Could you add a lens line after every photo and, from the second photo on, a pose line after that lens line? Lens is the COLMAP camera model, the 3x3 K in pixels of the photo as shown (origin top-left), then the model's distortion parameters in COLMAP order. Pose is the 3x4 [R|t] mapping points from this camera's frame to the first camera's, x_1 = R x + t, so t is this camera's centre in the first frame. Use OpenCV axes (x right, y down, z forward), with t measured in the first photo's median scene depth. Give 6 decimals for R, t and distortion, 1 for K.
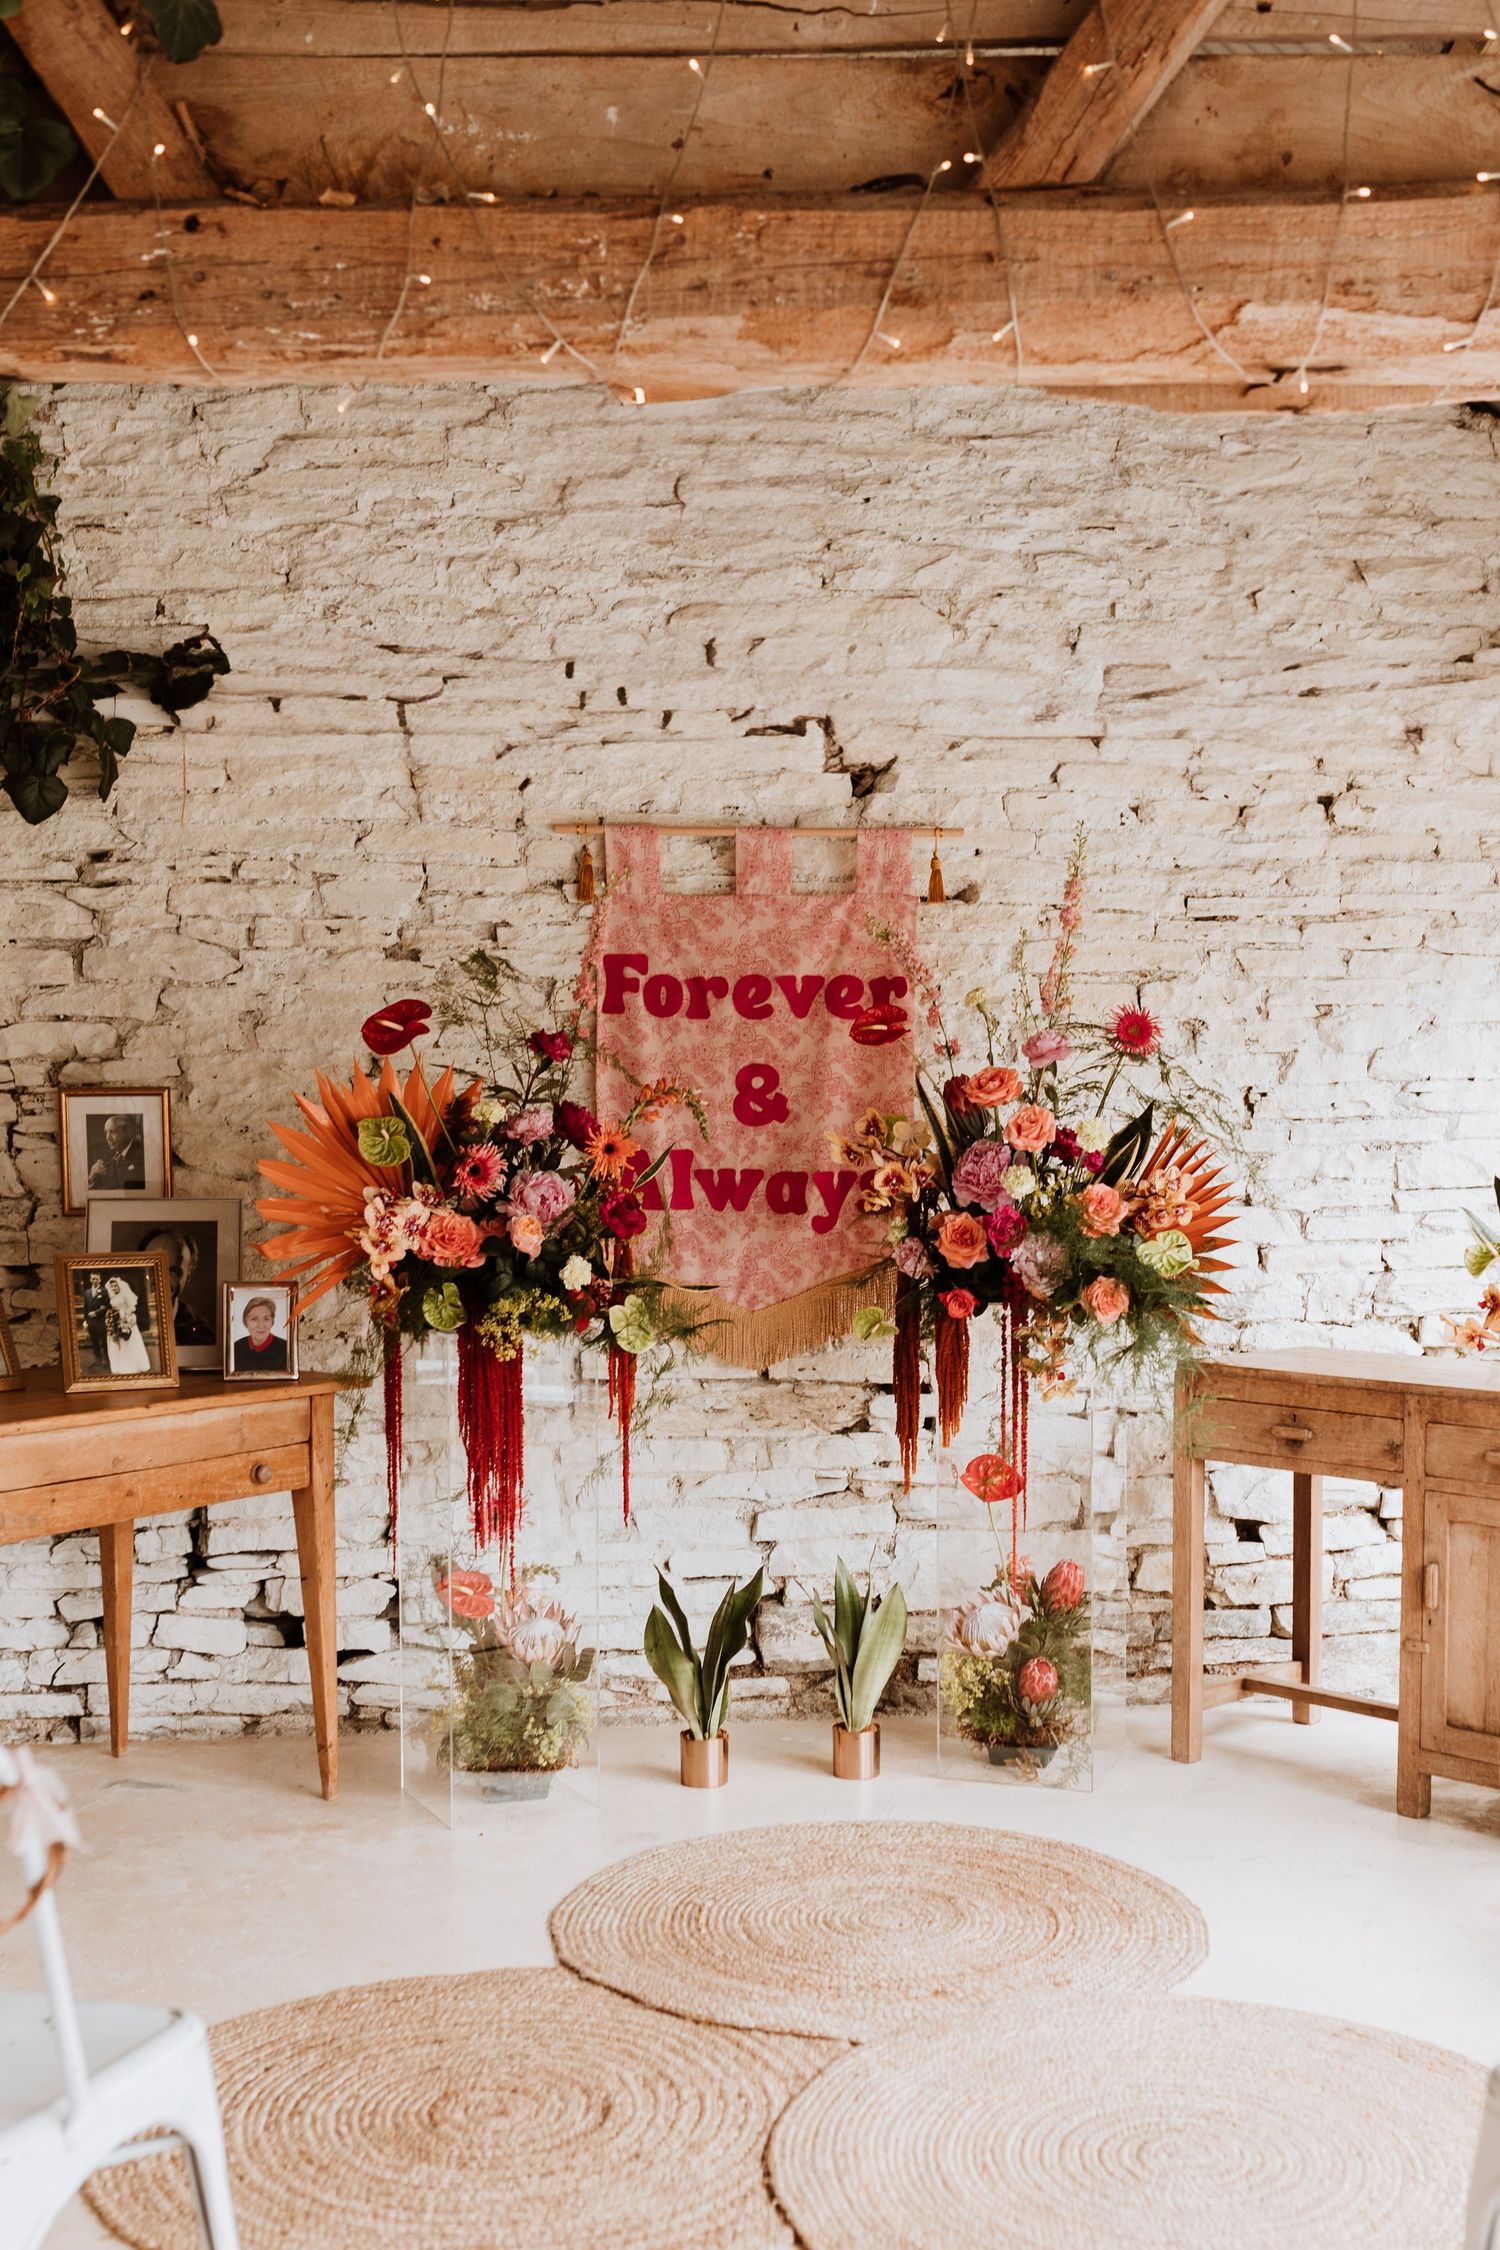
lens RADIAL K [[2931.4, 0, 745.9], [0, 2931.4, 1227.2], [0, 0, 1]] dist [-0.006010, 0.000000]
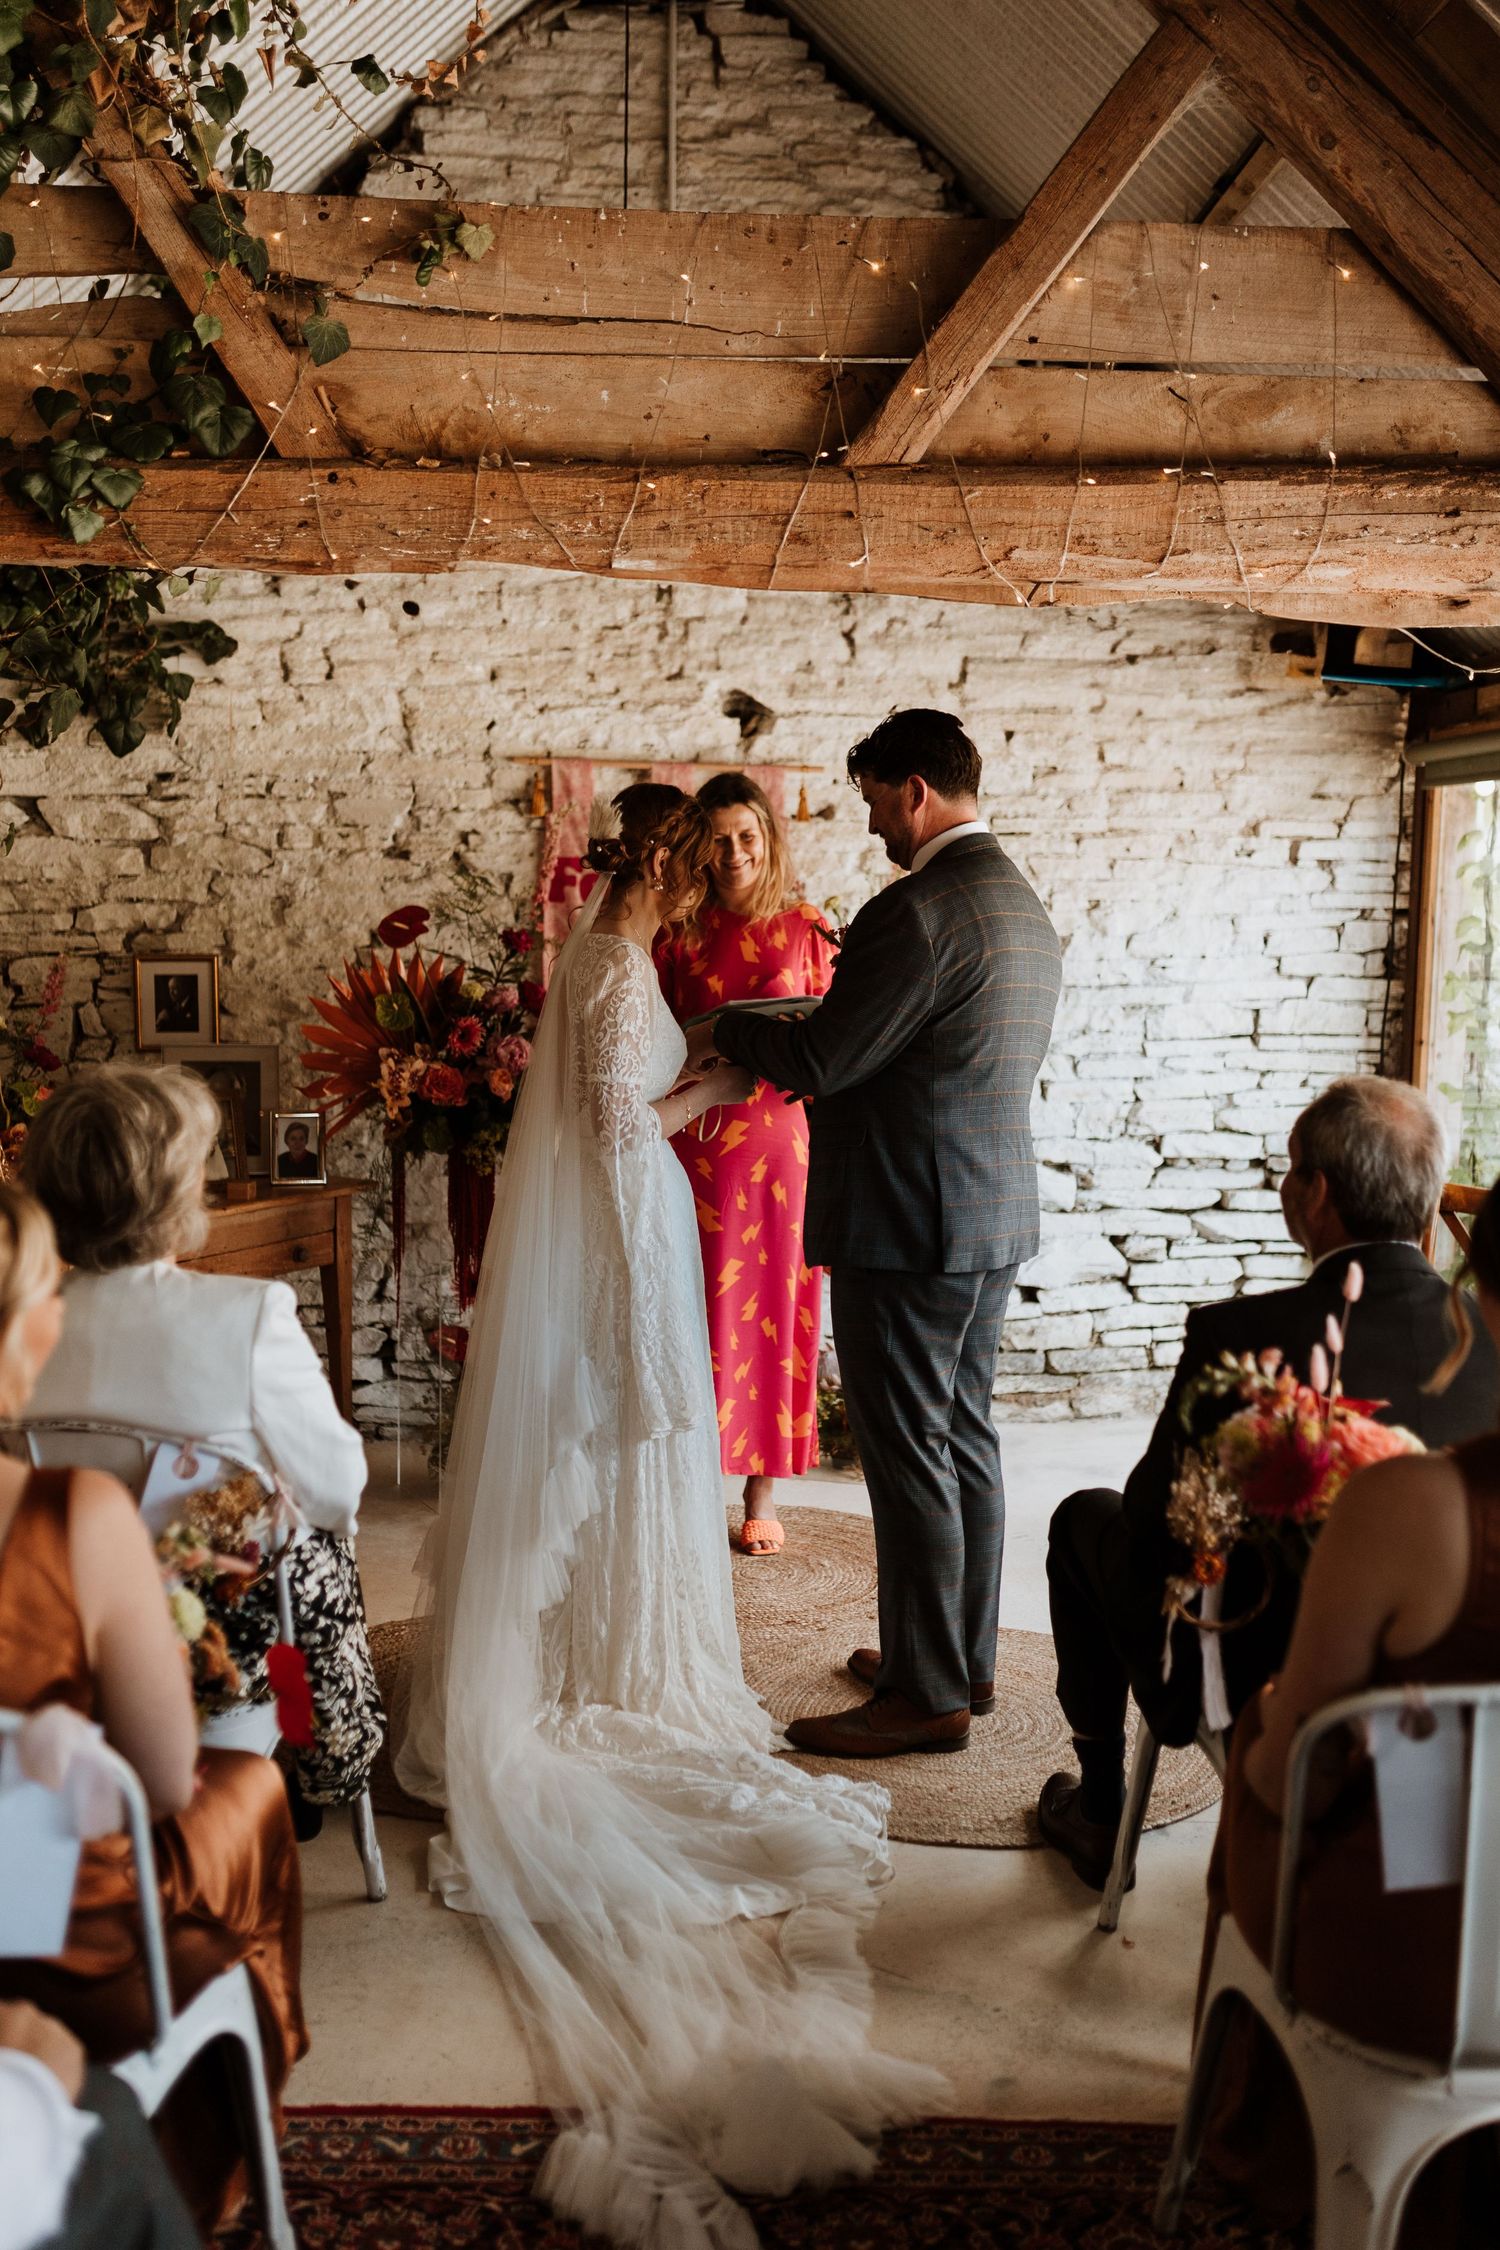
lens RADIAL K [[2931.4, 0, 747.3], [0, 2931.4, 1126.1], [0, 0, 1]] dist [-0.006010, 0.000000]
pose [[0.998487, 0.010988, 0.053879, -0.029841], [-0.014754, 0.997438, 0.070002, -0.066341], [-0.052972, -0.070691, 0.996091, -0.325009]]
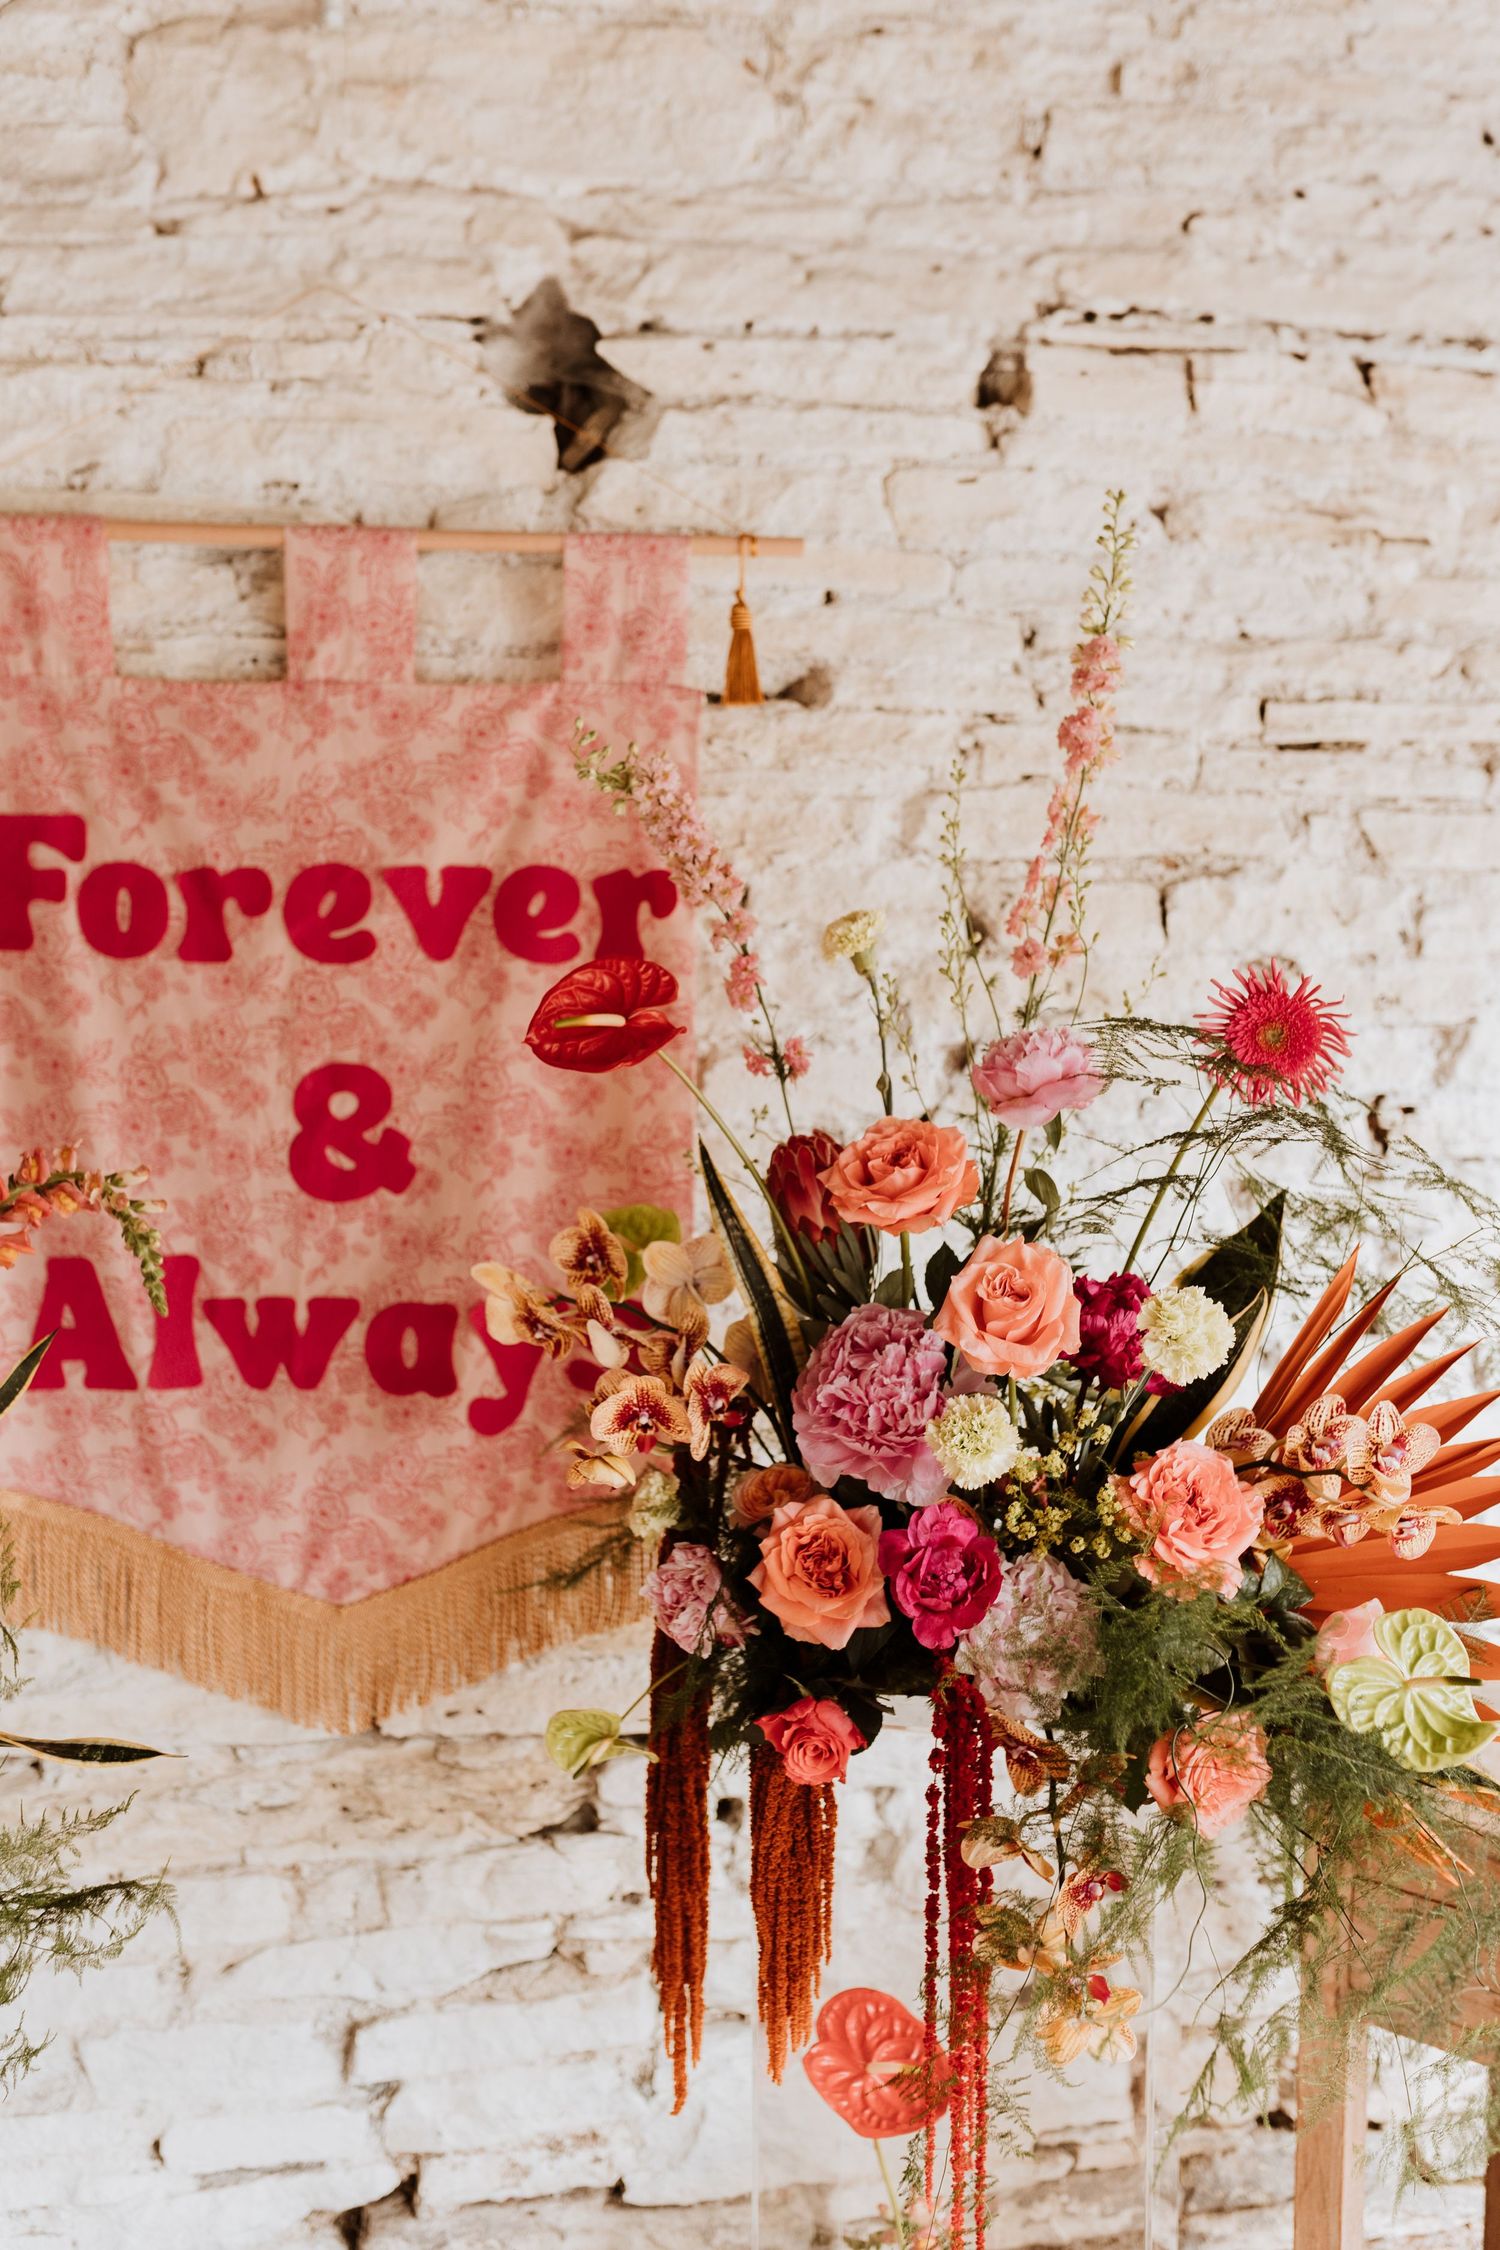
lens RADIAL K [[2197.5, 0, 773.6], [0, 2197.5, 1073.8], [0, 0, 1]] dist [-0.001738, 0.000000]
pose [[0.995339, -0.004393, 0.096343, 0.037246], [0.000616, 0.999231, 0.039198, -0.067650], [-0.096441, -0.038956, 0.994576, 0.665761]]
